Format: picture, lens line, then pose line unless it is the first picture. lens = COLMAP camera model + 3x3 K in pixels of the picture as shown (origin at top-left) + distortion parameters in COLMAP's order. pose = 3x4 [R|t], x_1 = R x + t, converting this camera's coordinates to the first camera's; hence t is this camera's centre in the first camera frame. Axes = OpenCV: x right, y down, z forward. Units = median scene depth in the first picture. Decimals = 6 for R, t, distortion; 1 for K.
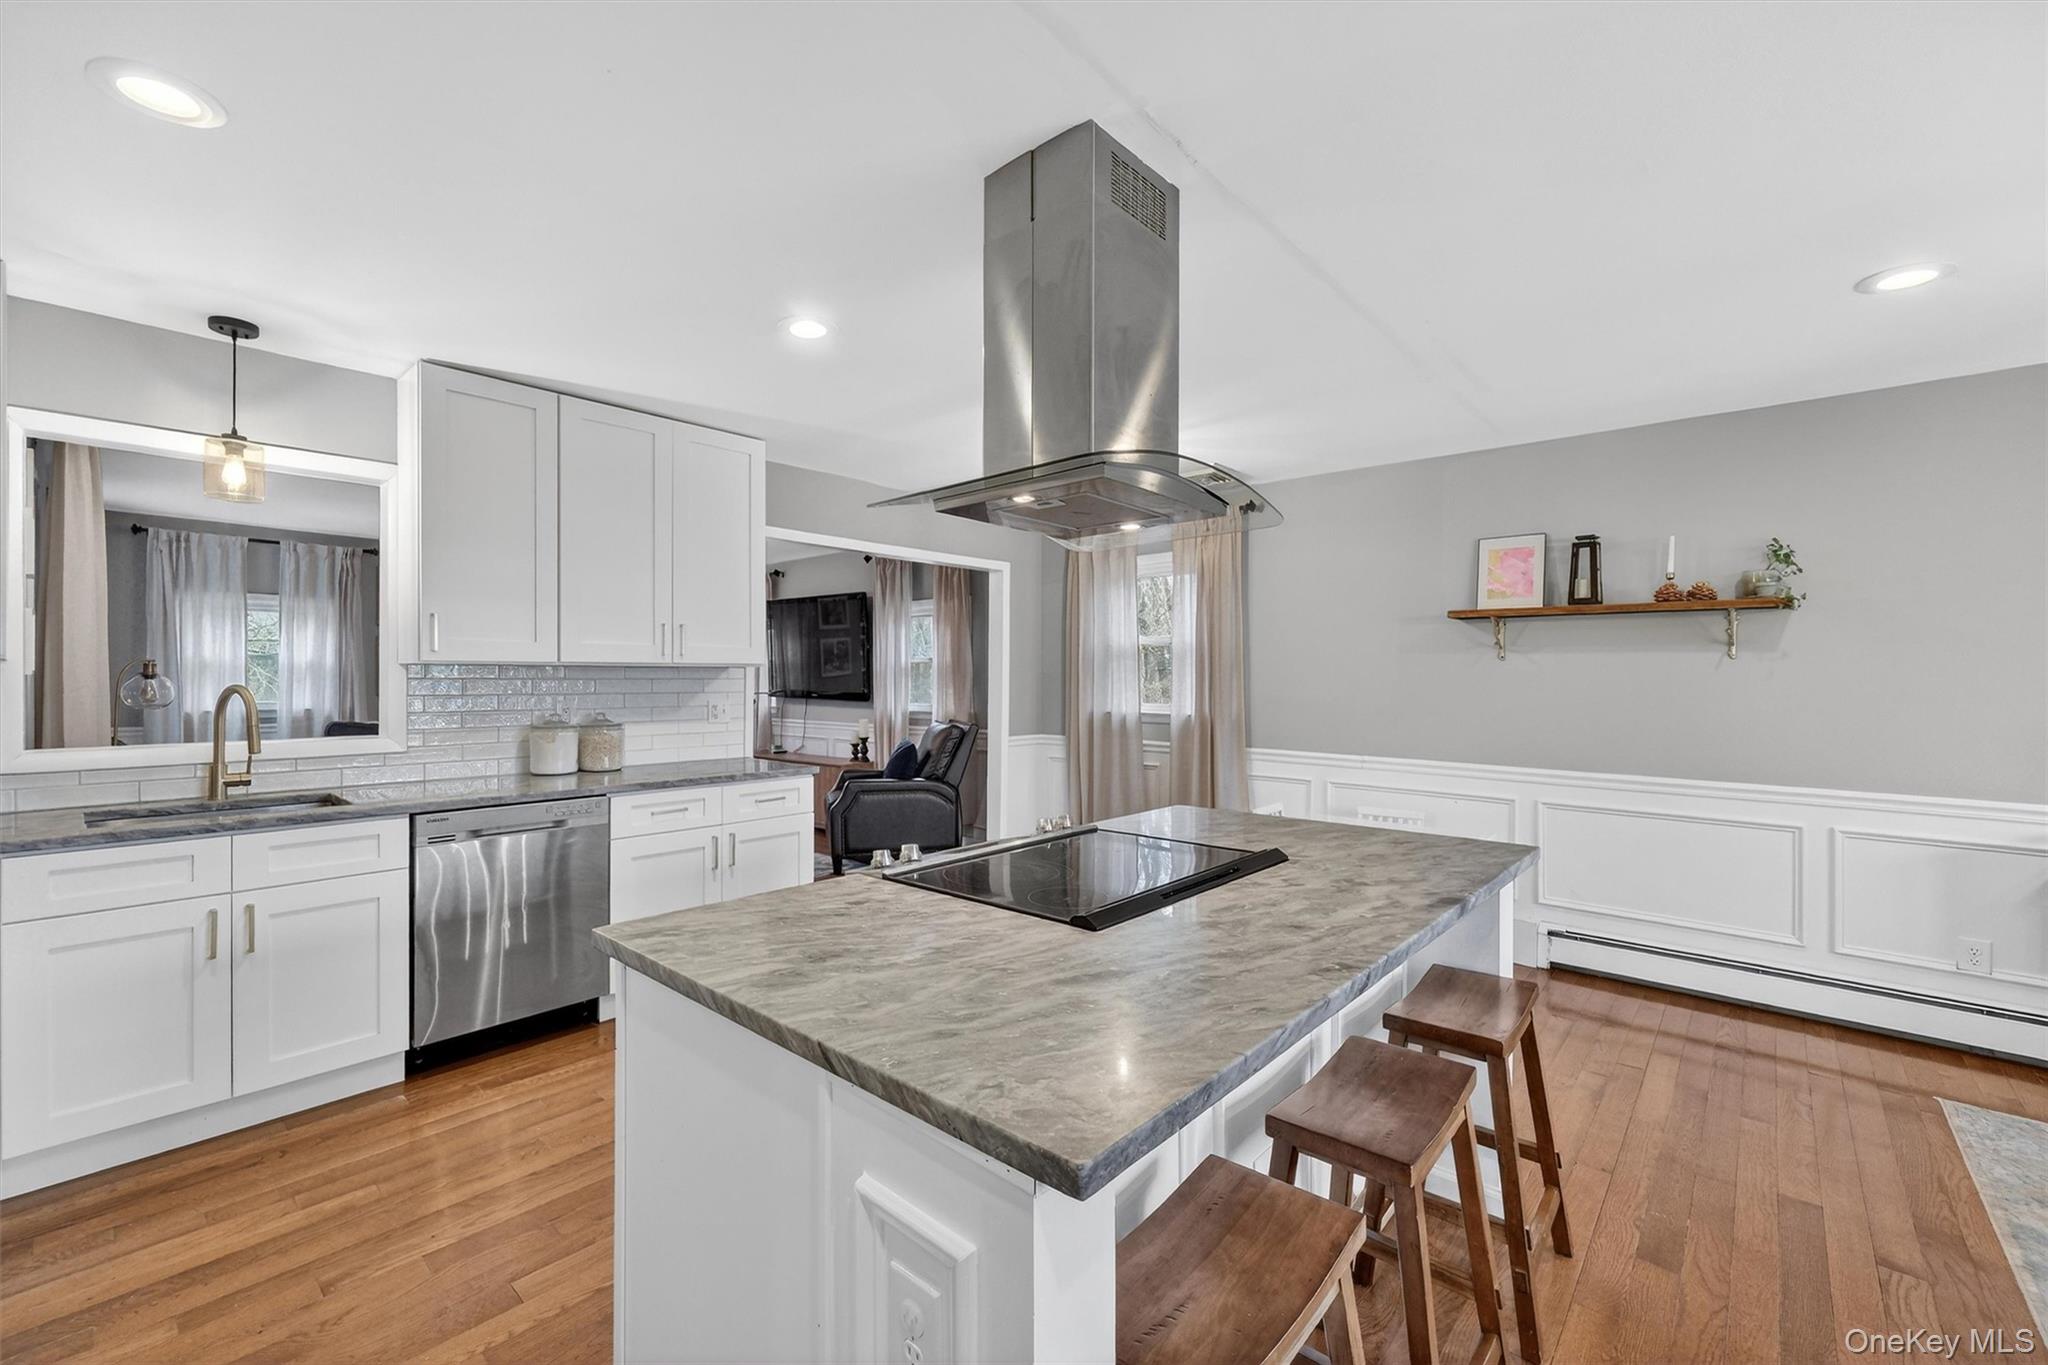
lens RADIAL K [[830.0, 0, 1025.9], [0, 830.0, 680.1], [0, 0, 1]] dist [0.000309, 0.000168]
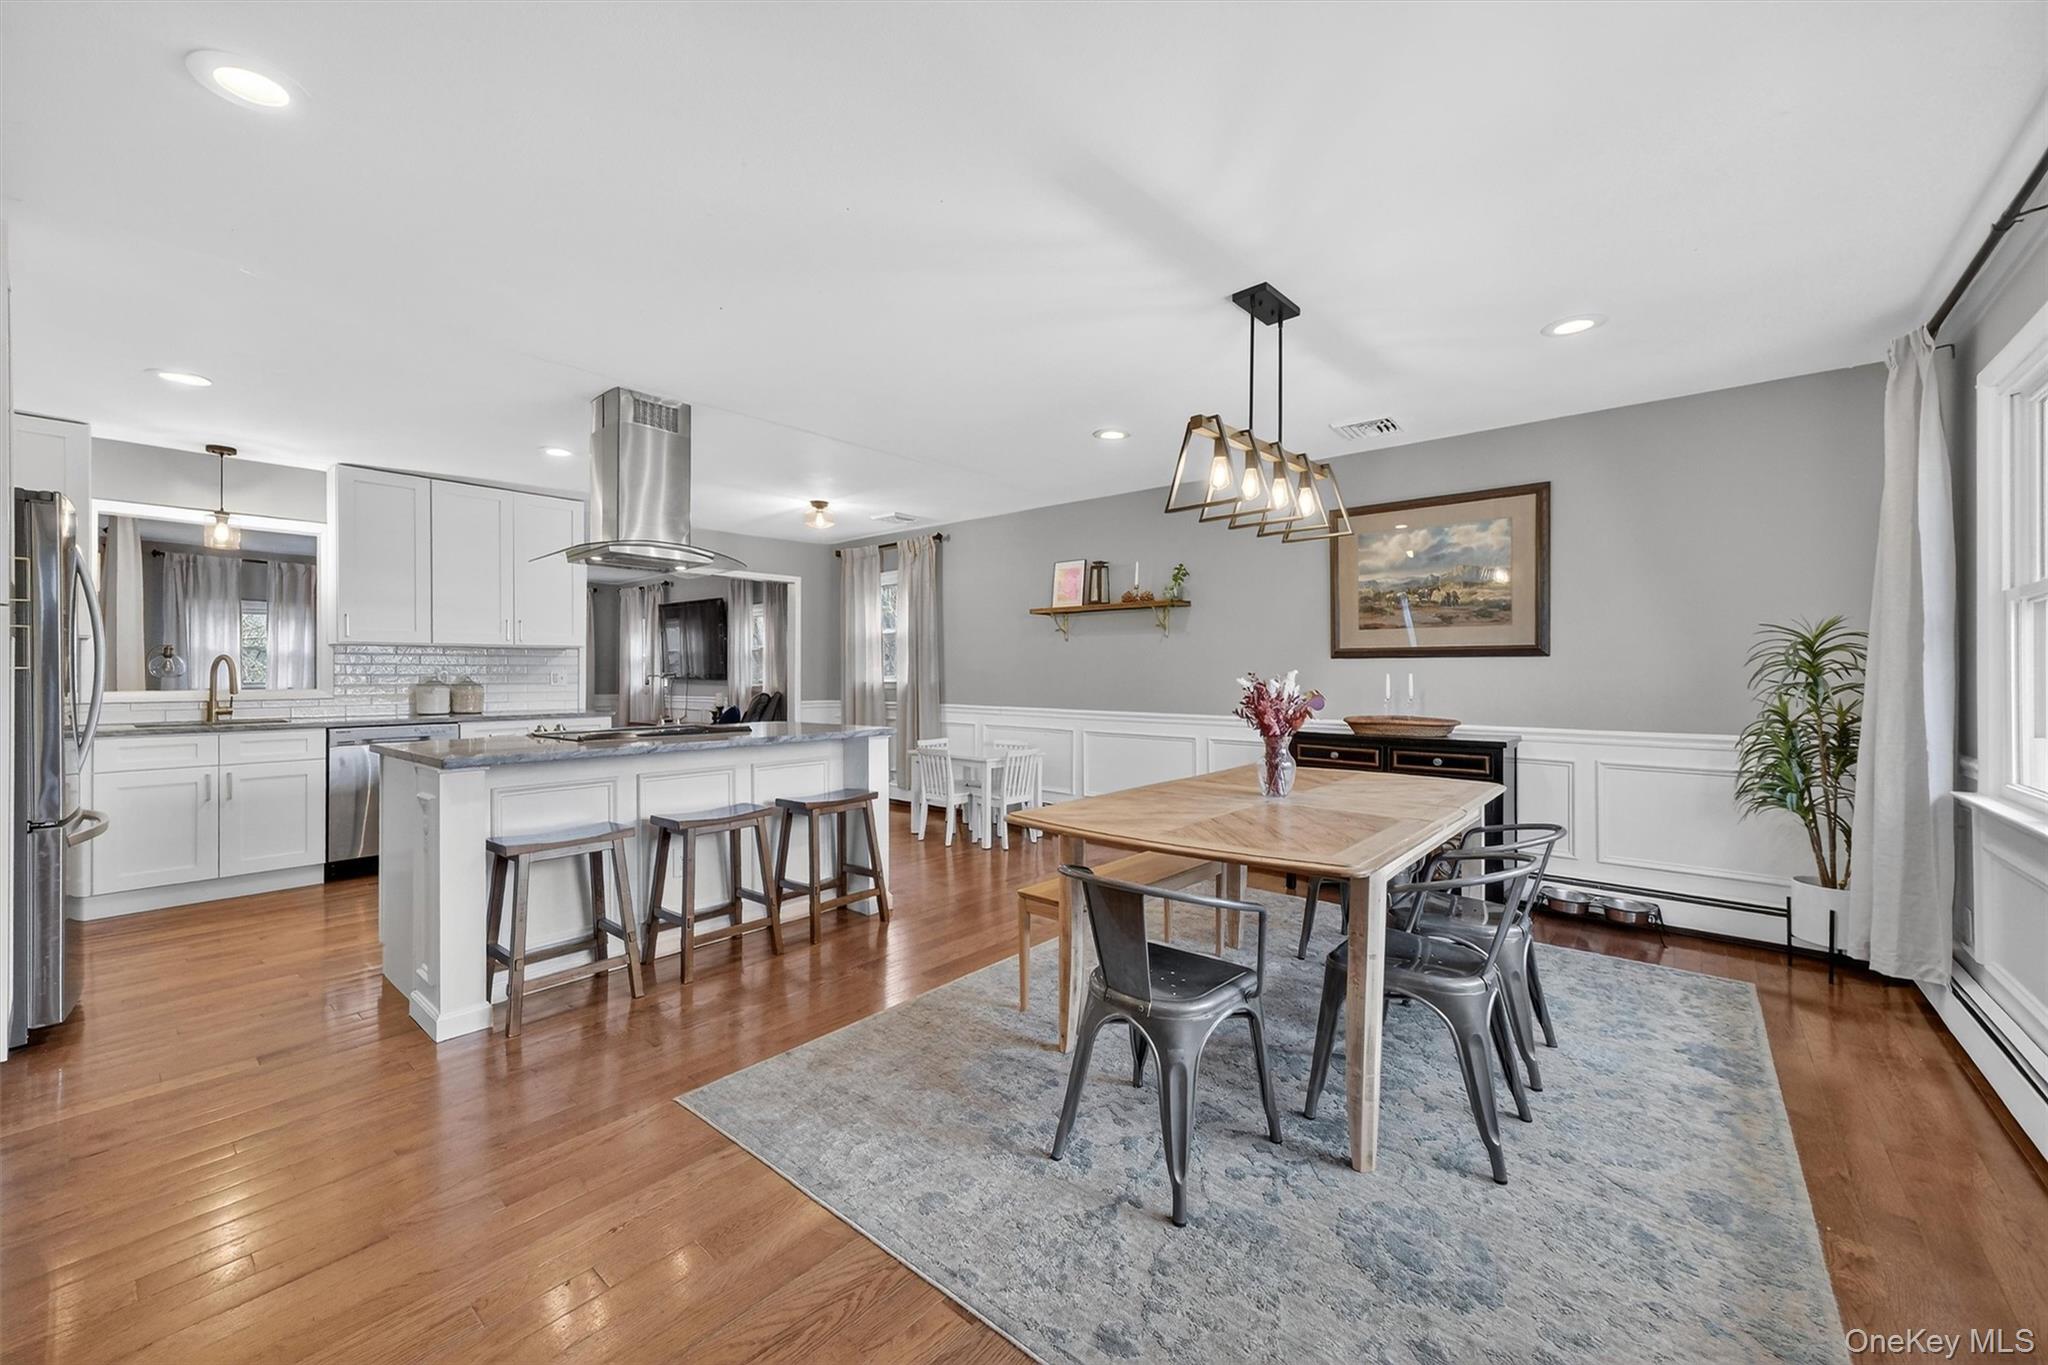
lens RADIAL K [[771.5, 0, 1012.7], [0, 771.5, 670.8], [0, 0, 1]] dist [0.013433, 0.000456]
pose [[0.999841, -0.006919, 0.016438, 0.545104], [0.007036, 0.999950, -0.007119, 0.050325], [-0.016388, 0.007233, 0.999840, -0.537366]]
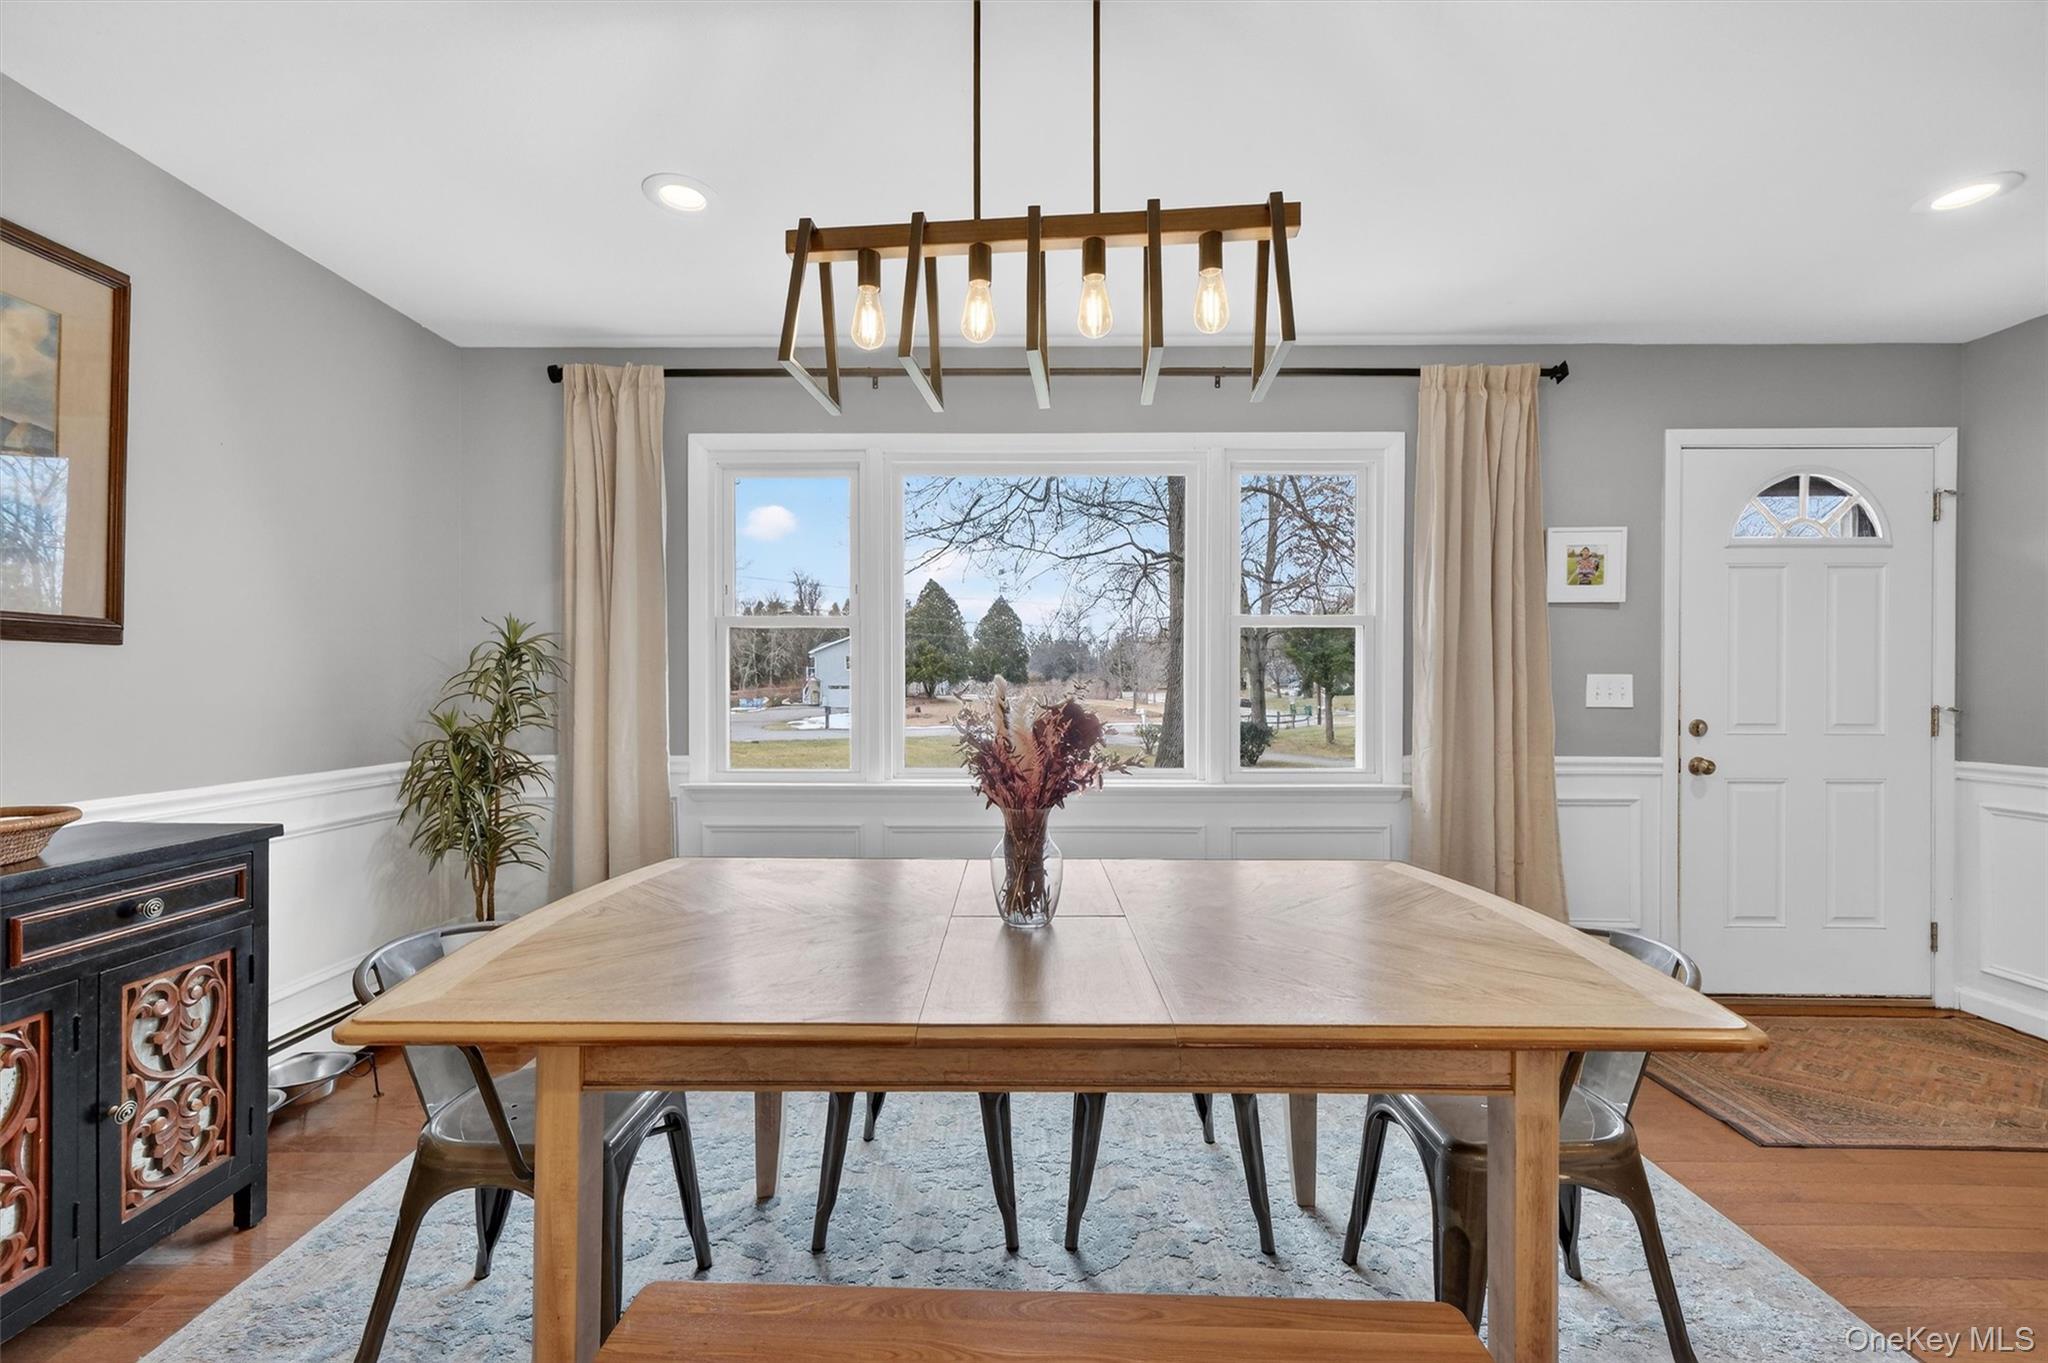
lens RADIAL K [[859.1, 0, 1011.6], [0, 859.1, 679.4], [0, 0, 1]] dist [0.001903, 0.000713]
pose [[-0.660342, -0.004296, 0.750953, 0.496813], [0.000337, 0.999982, 0.006017, 0.046554], [-0.750965, 0.004226, -0.660329, 0.528016]]
